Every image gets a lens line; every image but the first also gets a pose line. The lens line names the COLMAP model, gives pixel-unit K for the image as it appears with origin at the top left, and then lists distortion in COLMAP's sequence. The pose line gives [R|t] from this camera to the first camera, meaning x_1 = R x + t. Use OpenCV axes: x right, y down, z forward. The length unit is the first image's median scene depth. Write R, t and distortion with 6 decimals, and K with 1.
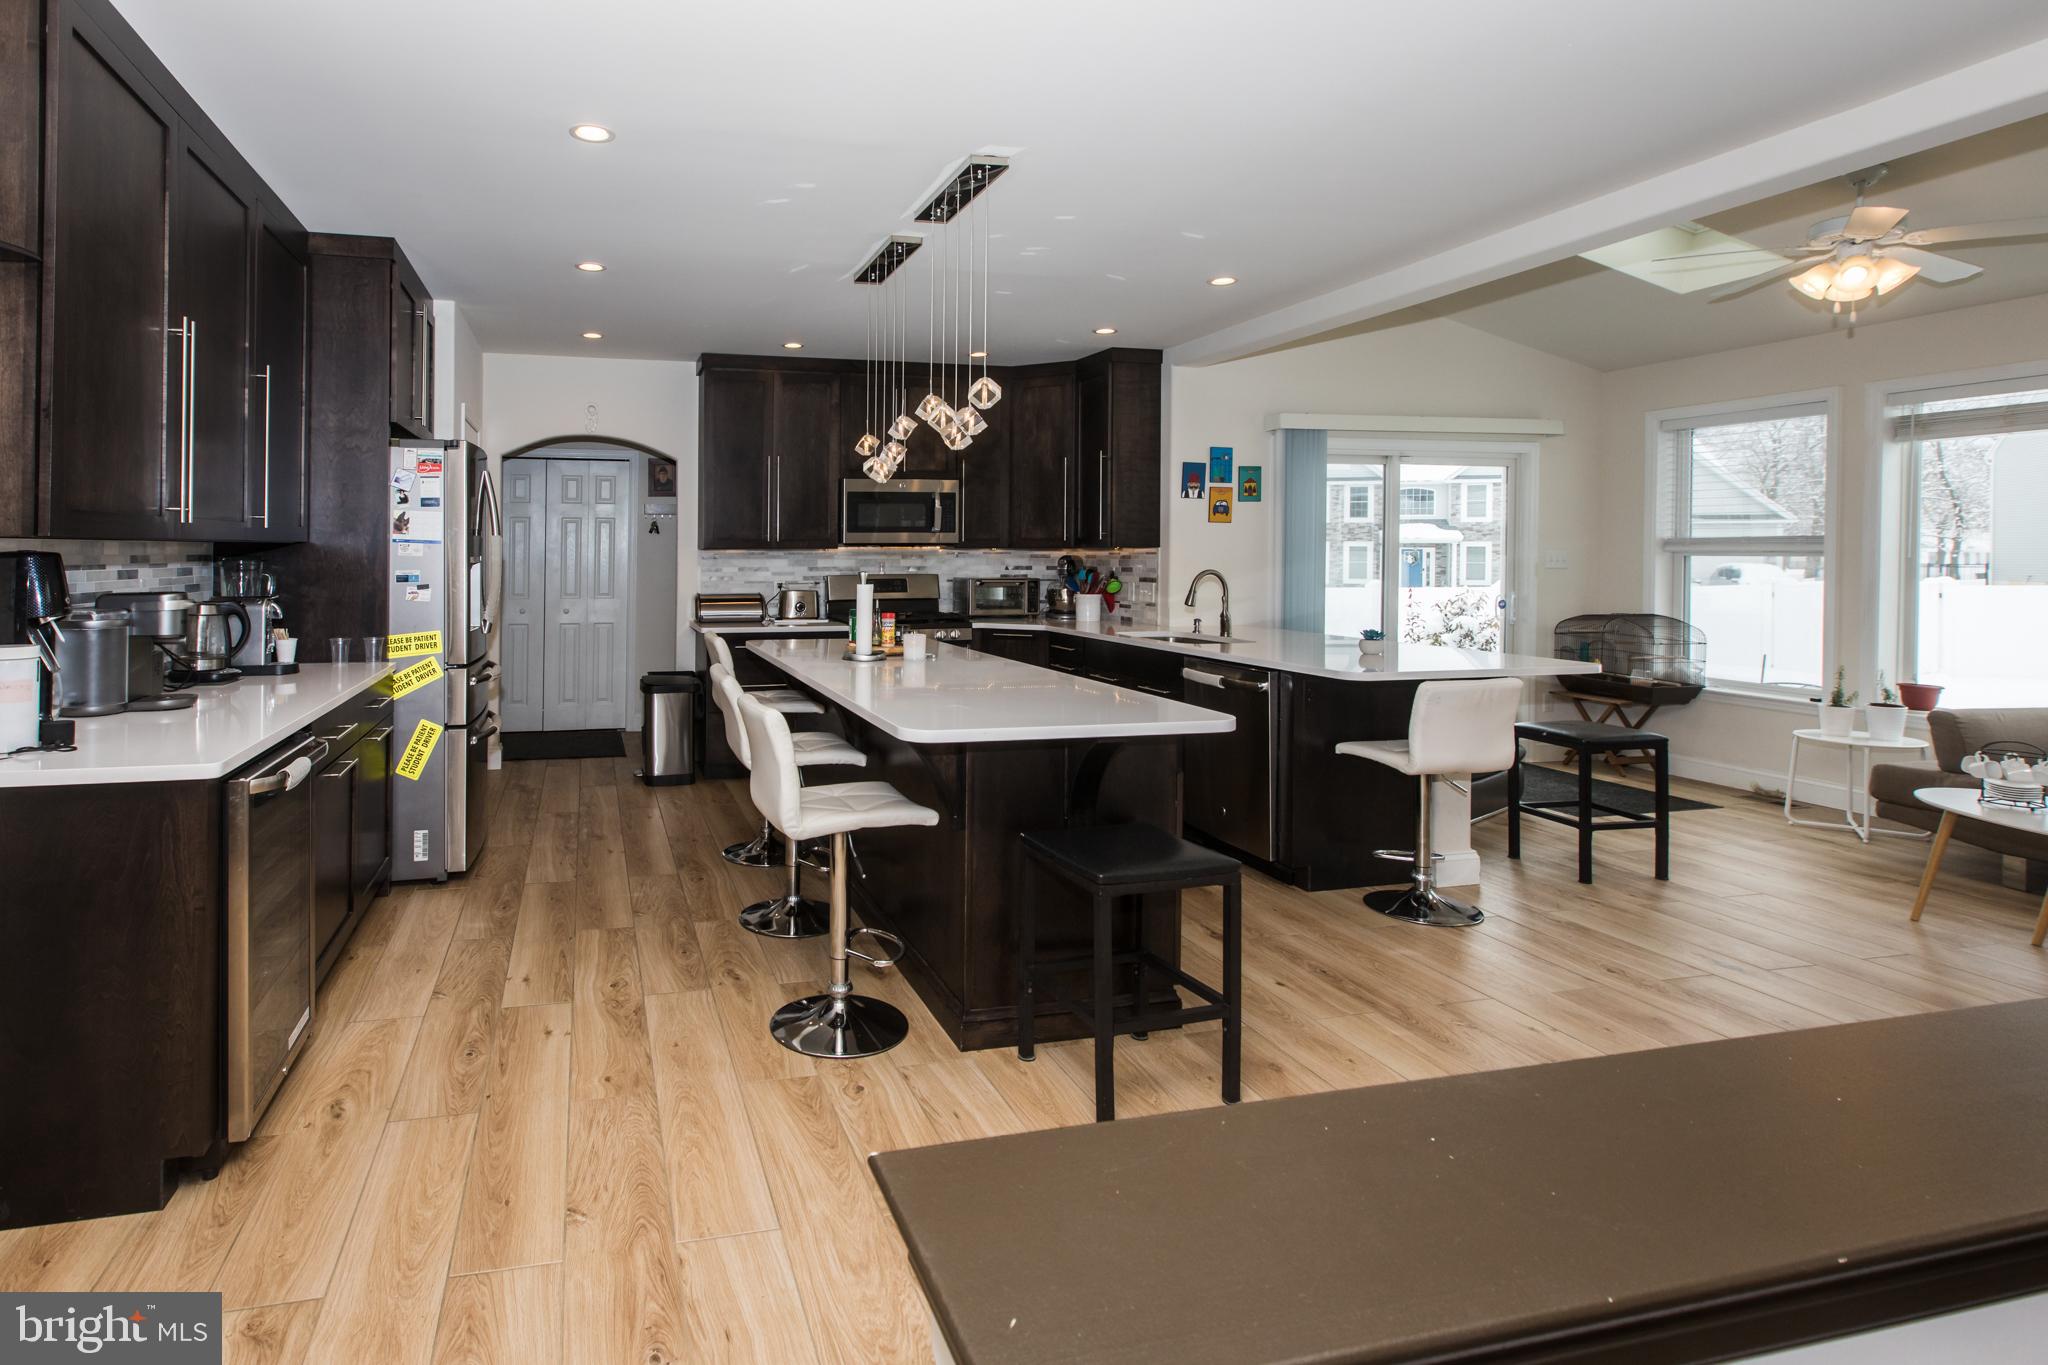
lens RADIAL K [[1068.5, 0, 715.6], [0, 1068.5, 596.5], [0, 0, 1]] dist [-0.000867, -0.000253]
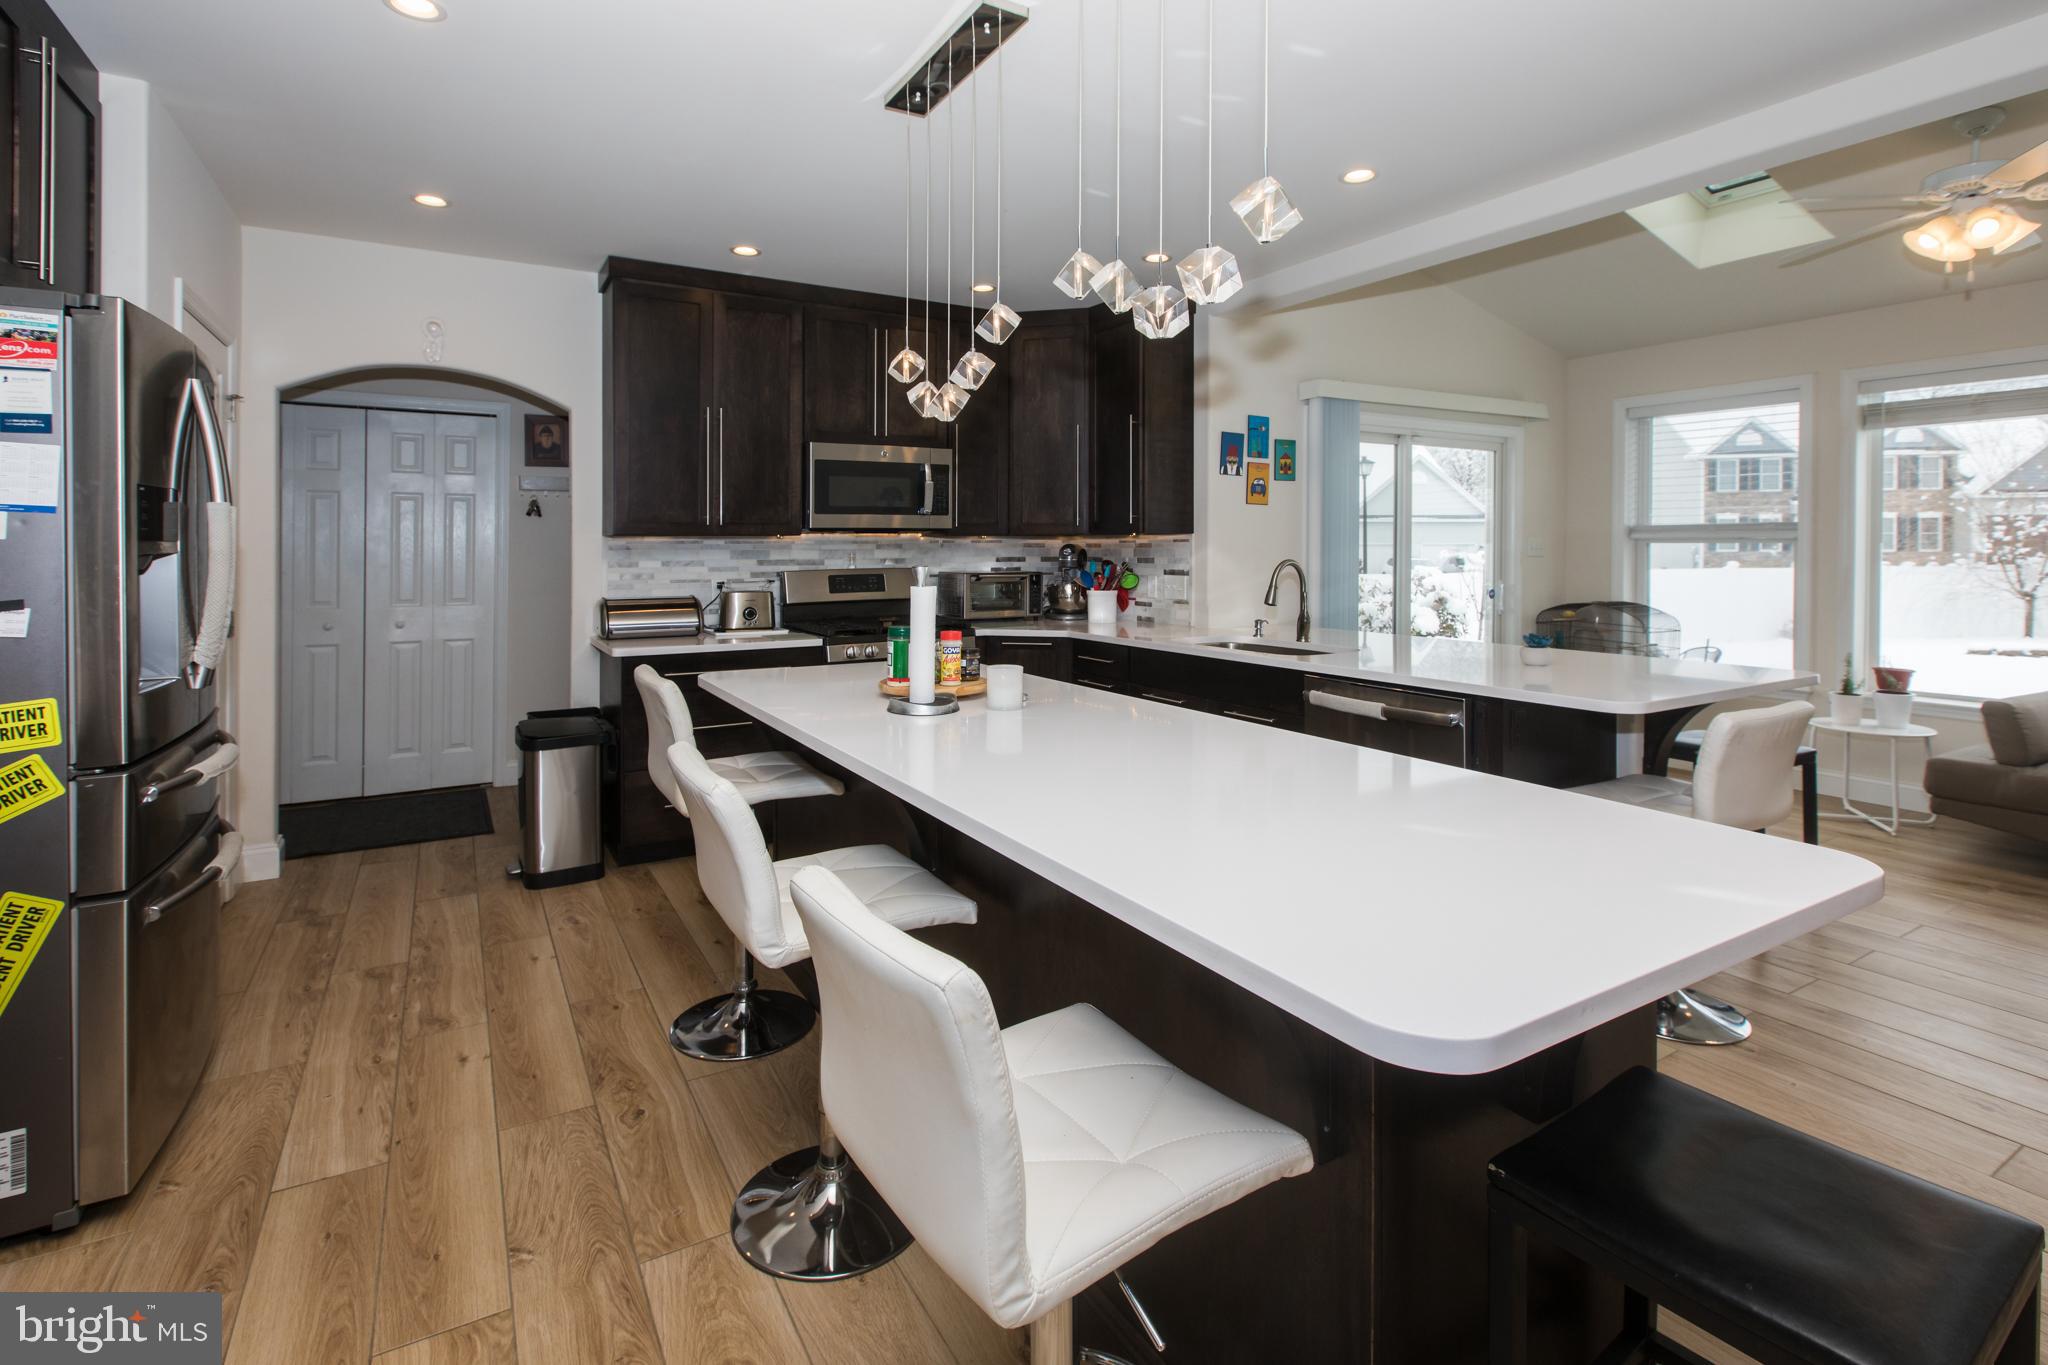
lens RADIAL K [[1007.4, 0, 959.5], [0, 1007.4, 560.7], [0, 0, 1]] dist [-0.000260, -0.000135]
pose [[0.939442, -0.006469, 0.342647, -0.029499], [0.015889, 0.999569, -0.024691, -0.009222], [-0.342340, 0.028640, 0.939140, 0.365435]]
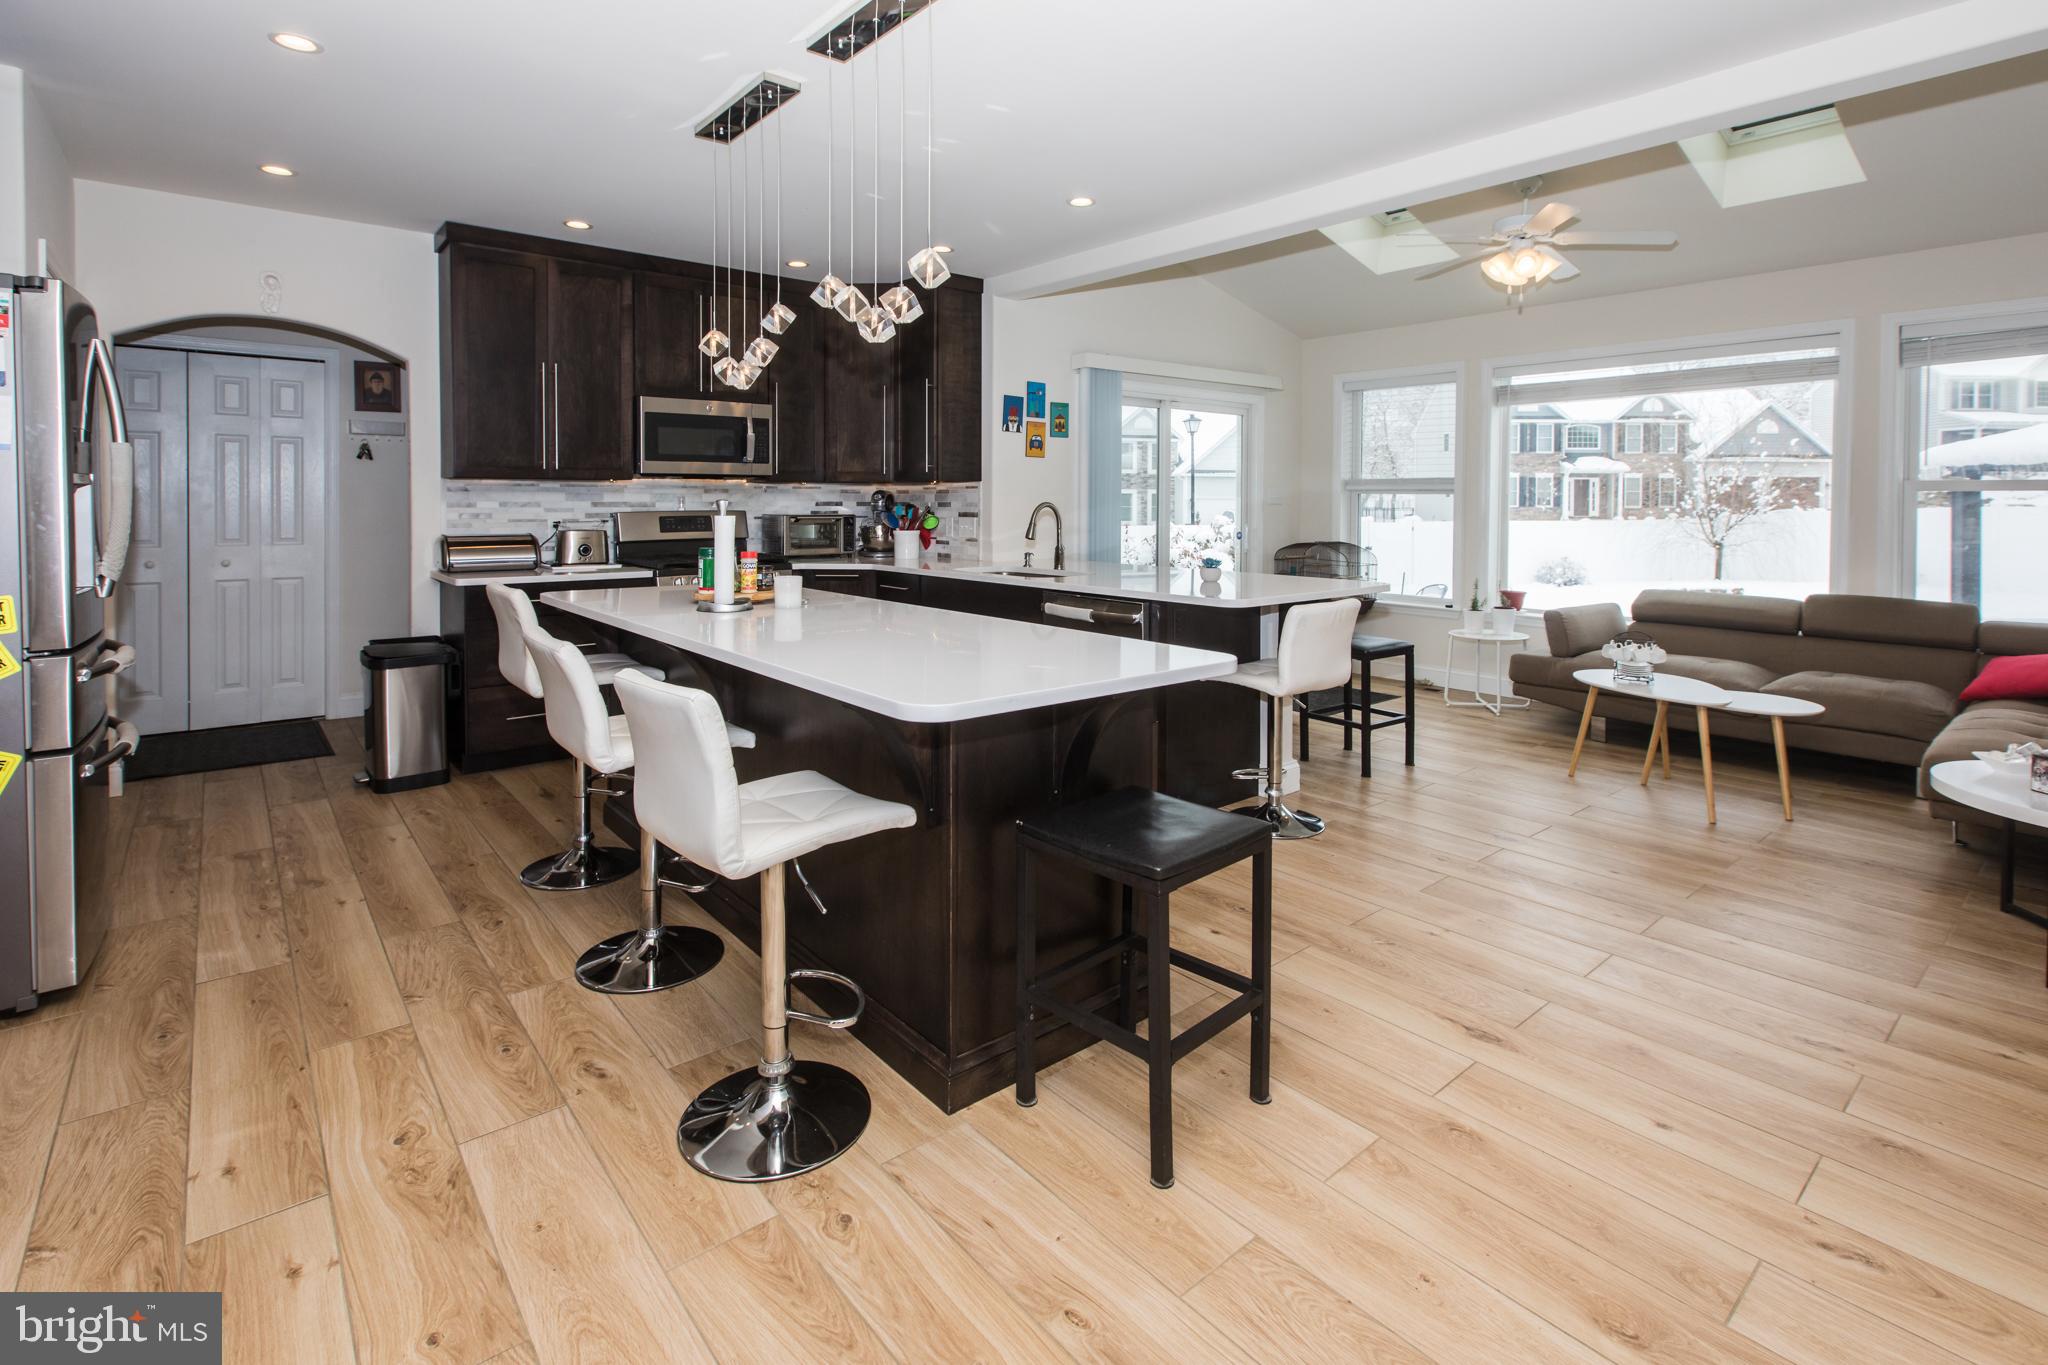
lens RADIAL K [[1045.4, 0, 996.0], [0, 1045.4, 548.7], [0, 0, 1]] dist [0.000940, -0.001896]
pose [[0.867477, -0.018519, 0.497132, -0.057861], [0.015216, 0.999827, 0.010694, 0.006462], [-0.497244, -0.001712, 0.867609, 0.180762]]
